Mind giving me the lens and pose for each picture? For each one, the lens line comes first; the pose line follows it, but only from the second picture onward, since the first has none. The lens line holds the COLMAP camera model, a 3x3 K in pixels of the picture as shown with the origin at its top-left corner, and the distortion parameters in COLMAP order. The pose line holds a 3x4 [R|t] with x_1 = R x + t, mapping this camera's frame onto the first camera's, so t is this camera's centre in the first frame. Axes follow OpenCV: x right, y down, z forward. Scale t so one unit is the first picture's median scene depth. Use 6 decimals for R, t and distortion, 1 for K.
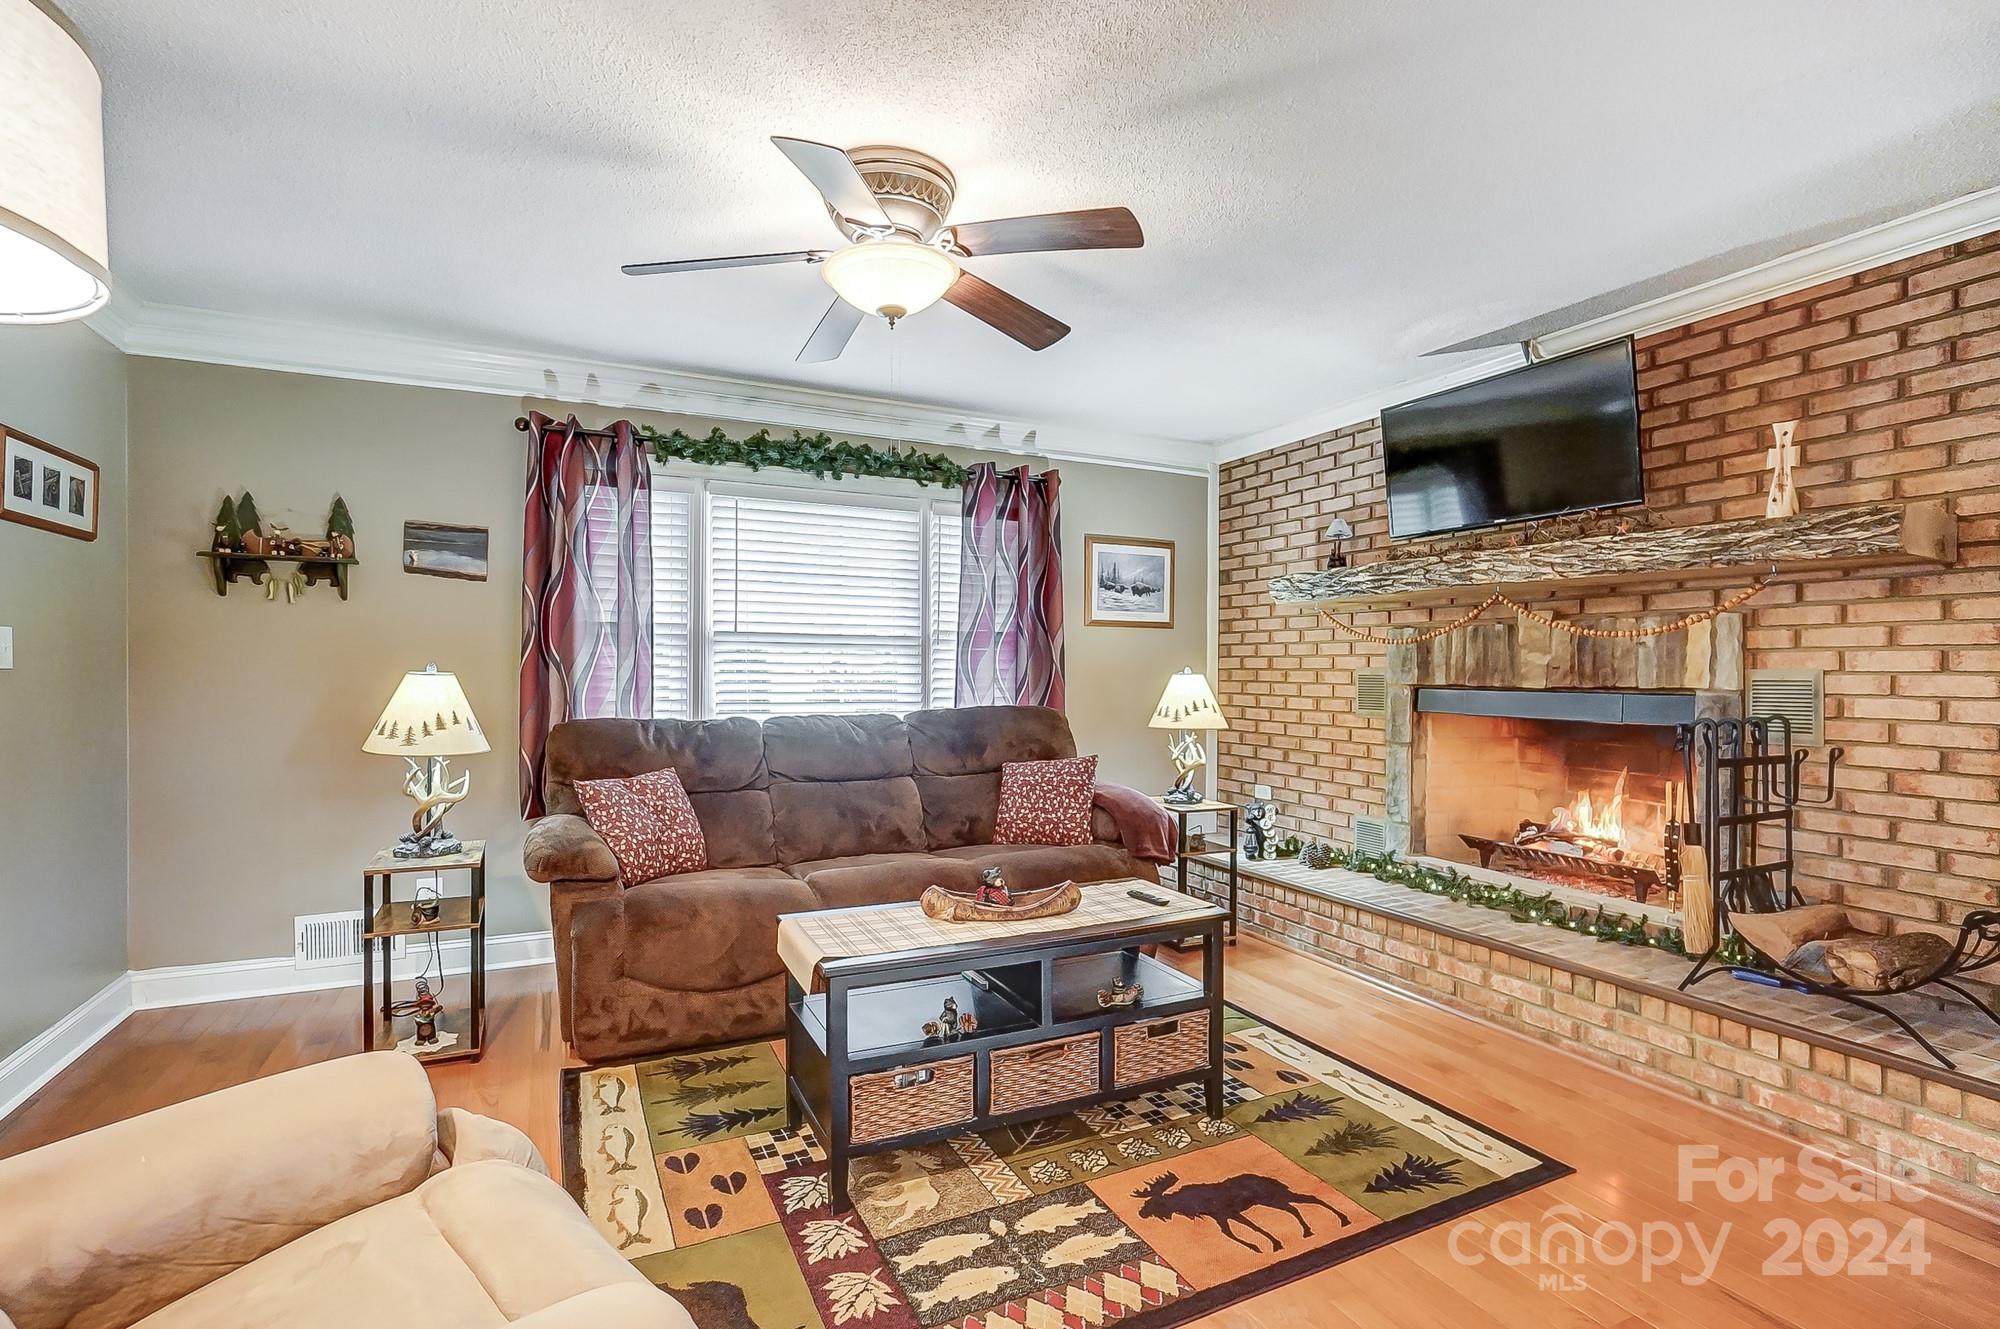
lens RADIAL K [[893.9, 0, 964.9], [0, 893.9, 677.6], [0, 0, 1]] dist [-0.027997, 0.012230]
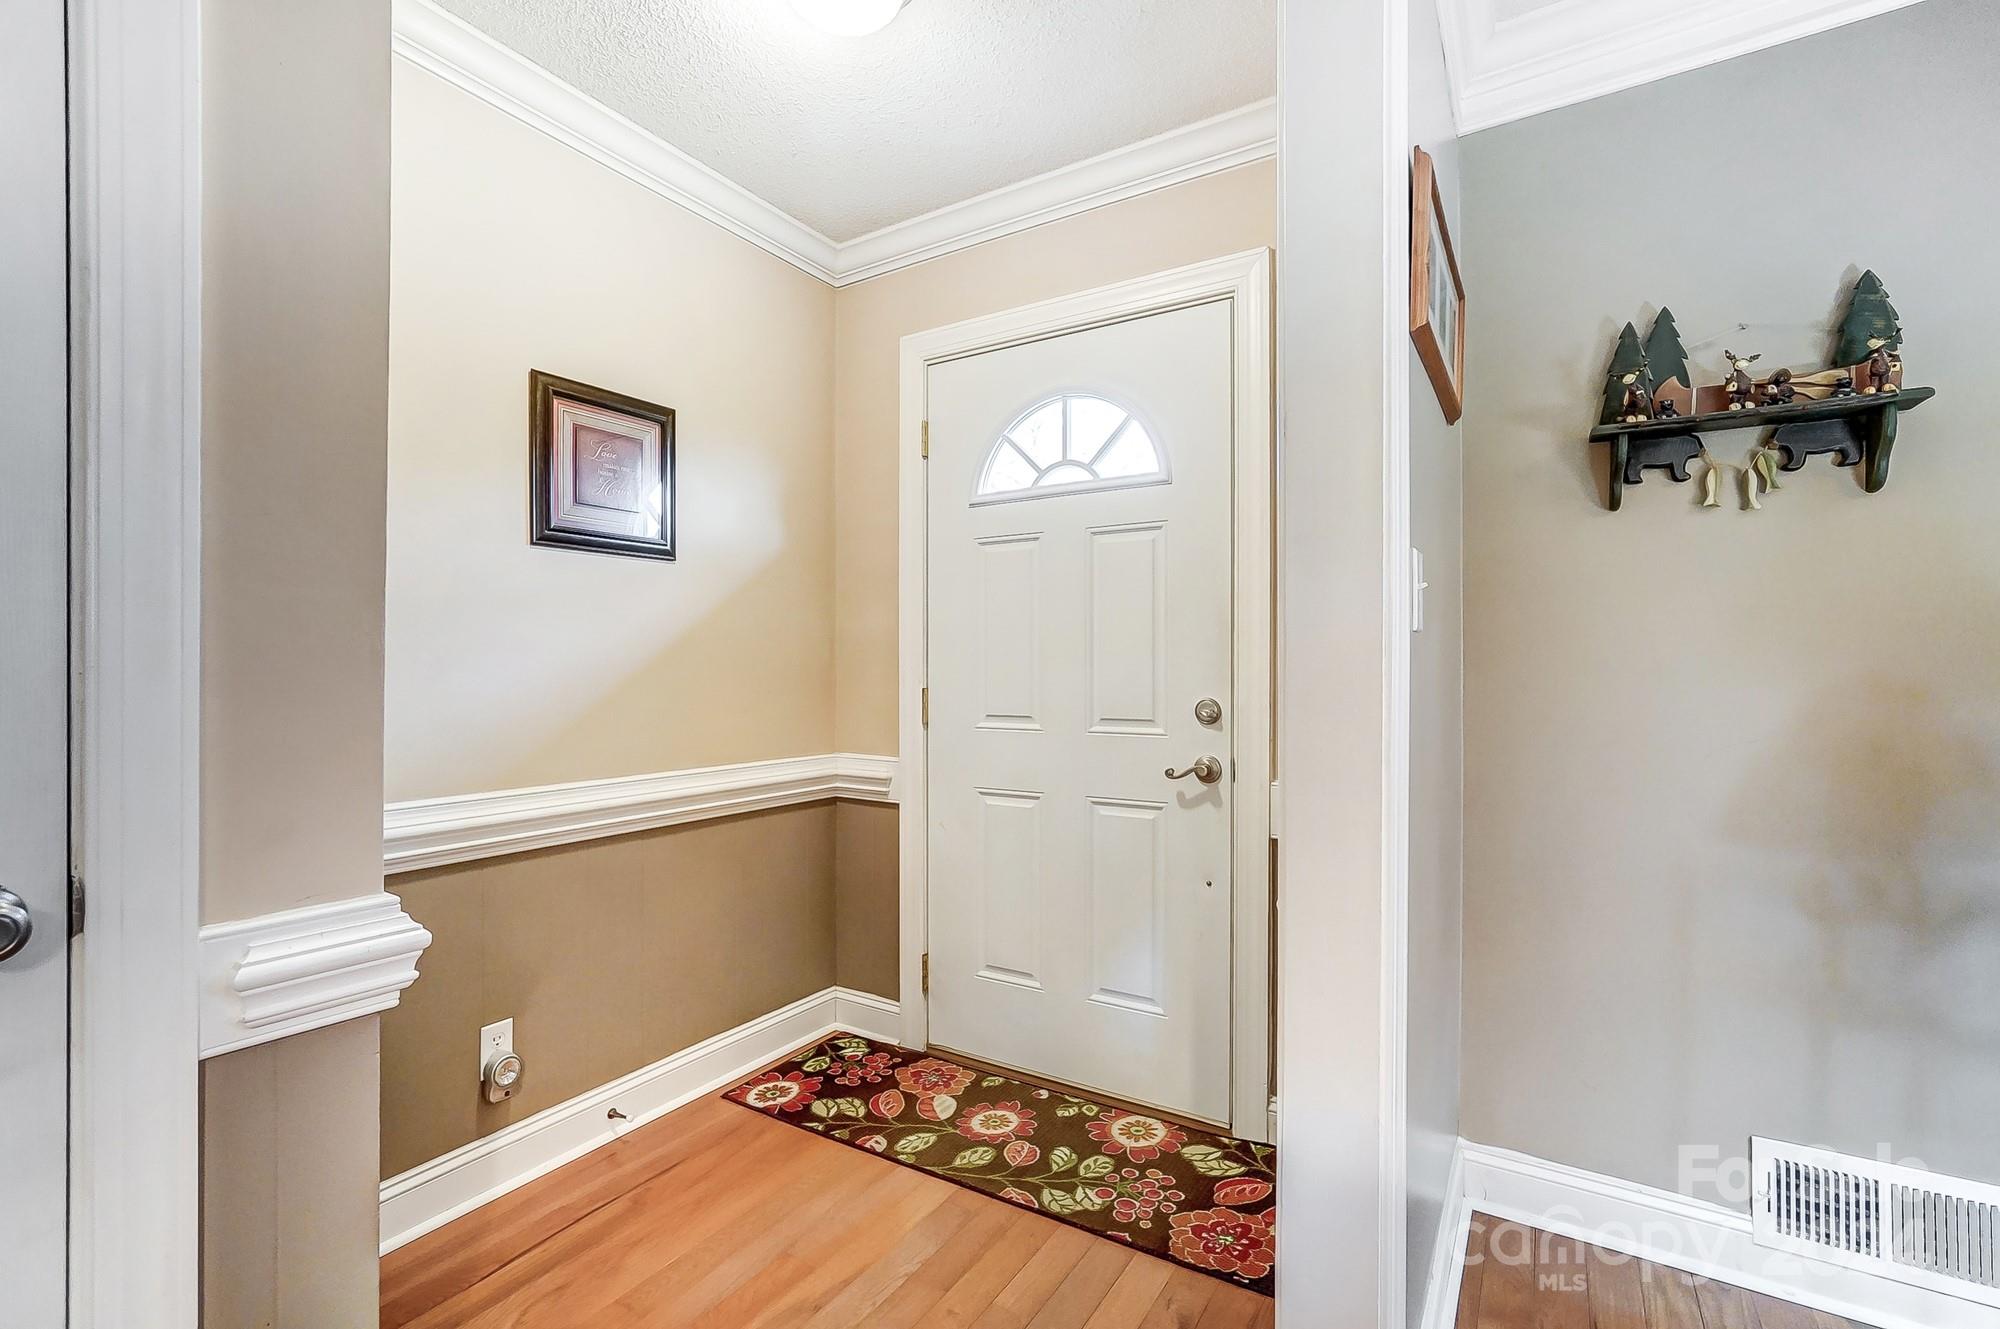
lens RADIAL K [[893.9, 0, 995.2], [0, 893.9, 674.0], [0, 0, 1]] dist [-0.027997, 0.012230]
pose [[0.550218, -0.004924, -0.835006, -0.581308], [-0.006330, 0.999929, -0.010068, 0.015411], [0.834997, 0.010826, 0.550148, 0.371434]]
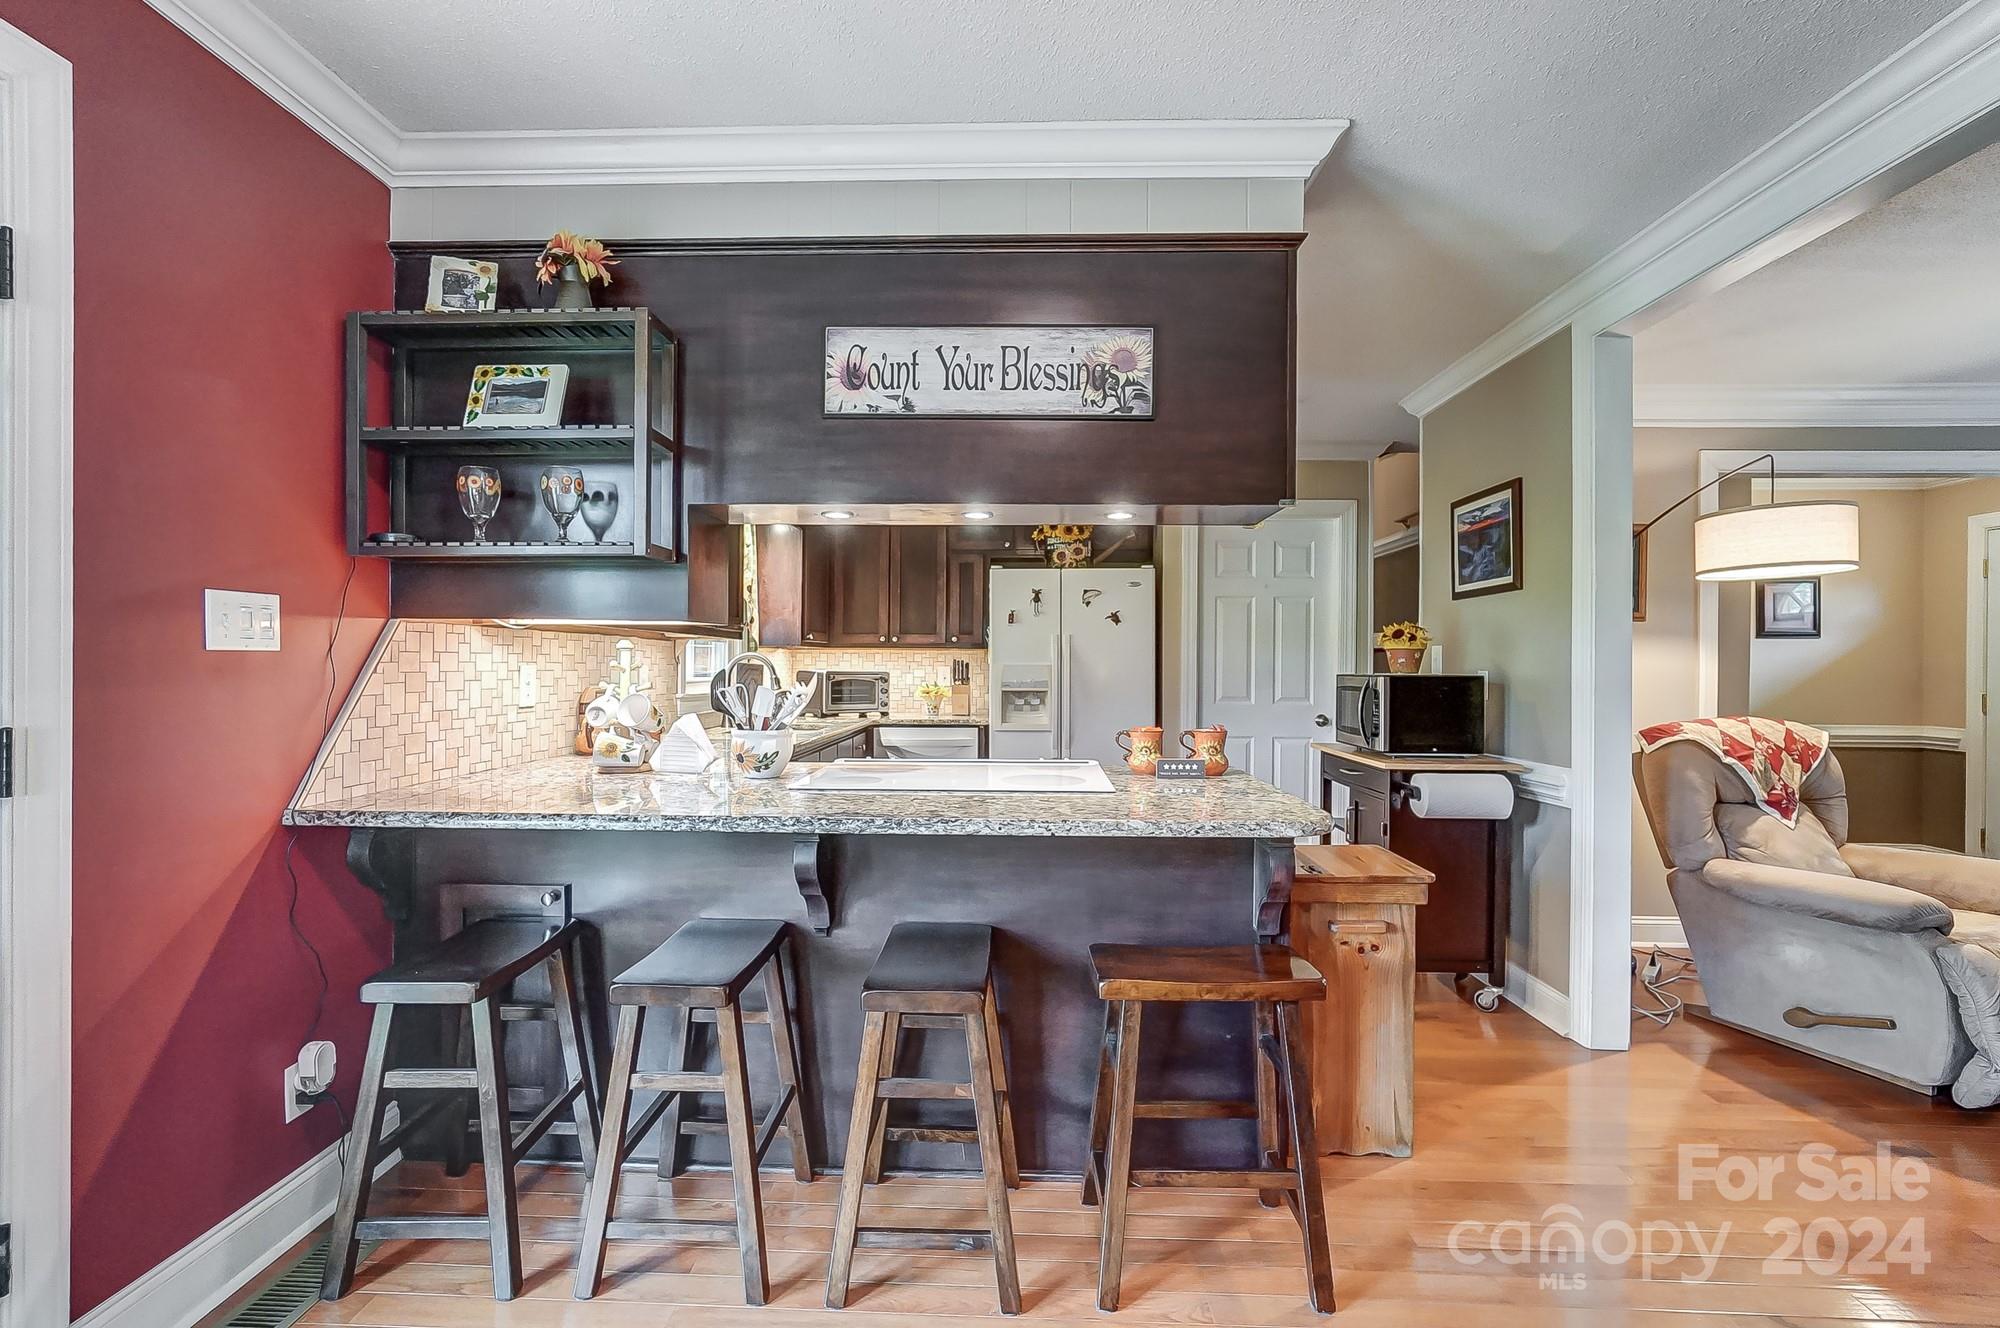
lens RADIAL K [[893.9, 0, 979.5], [0, 893.9, 670.8], [0, 0, 1]] dist [-0.027997, 0.012230]
pose [[-0.459985, -0.005272, -0.887911, 0.943919], [-0.019986, 0.999790, 0.004418, 0.008249], [0.887702, 0.019778, -0.459994, -0.112655]]
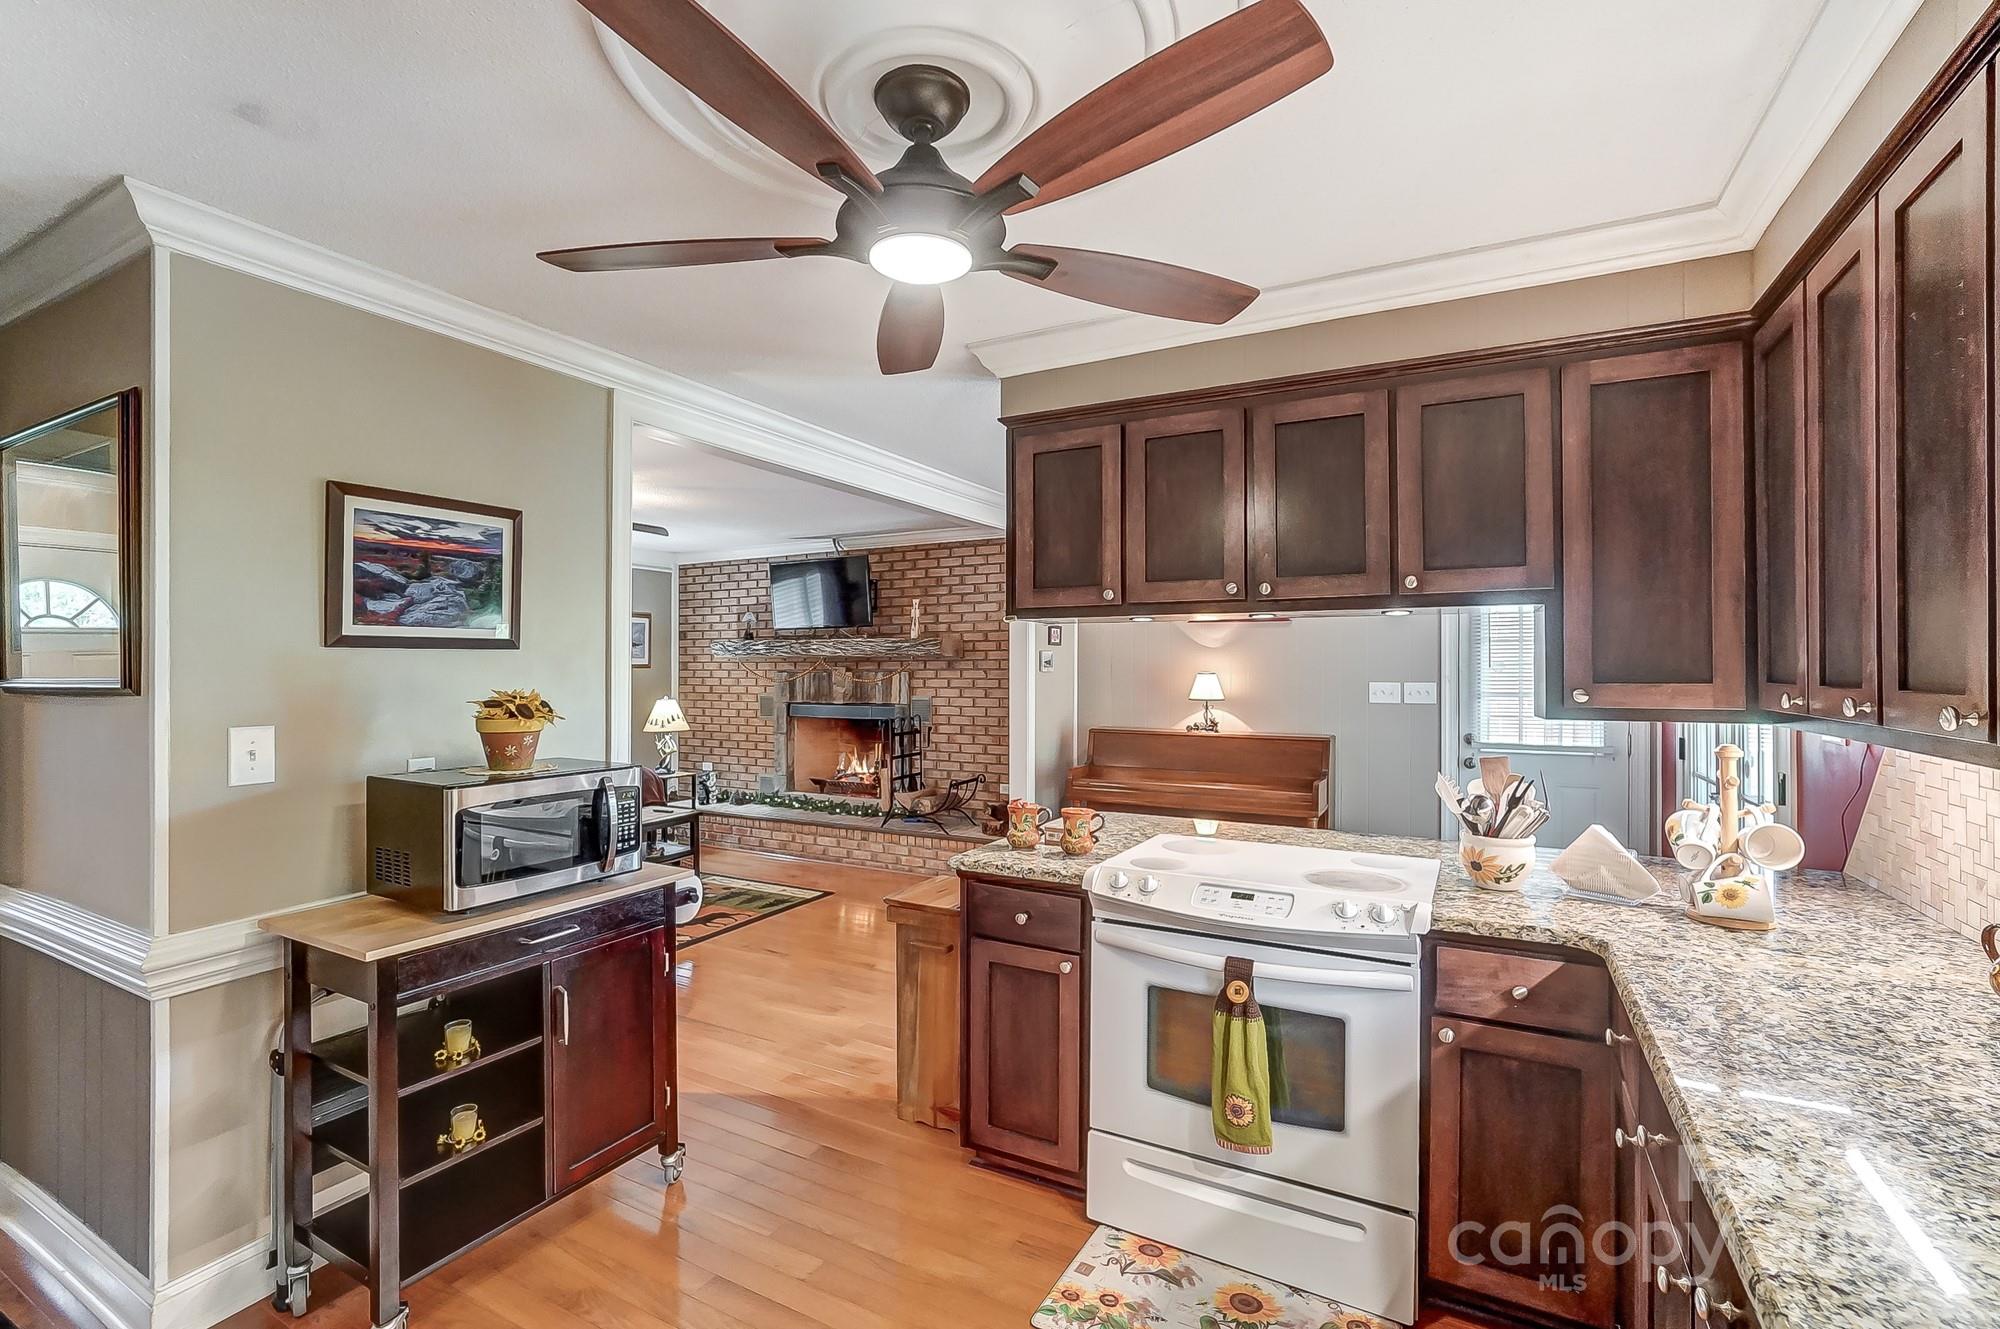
lens RADIAL K [[893.9, 0, 987.6], [0, 893.9, 658.4], [0, 0, 1]] dist [-0.027997, 0.012230]
pose [[0.799478, -0.003220, 0.600687, -0.353391], [0.013539, 0.999828, -0.012660, -0.065783], [-0.600543, 0.018254, 0.799384, -0.926927]]
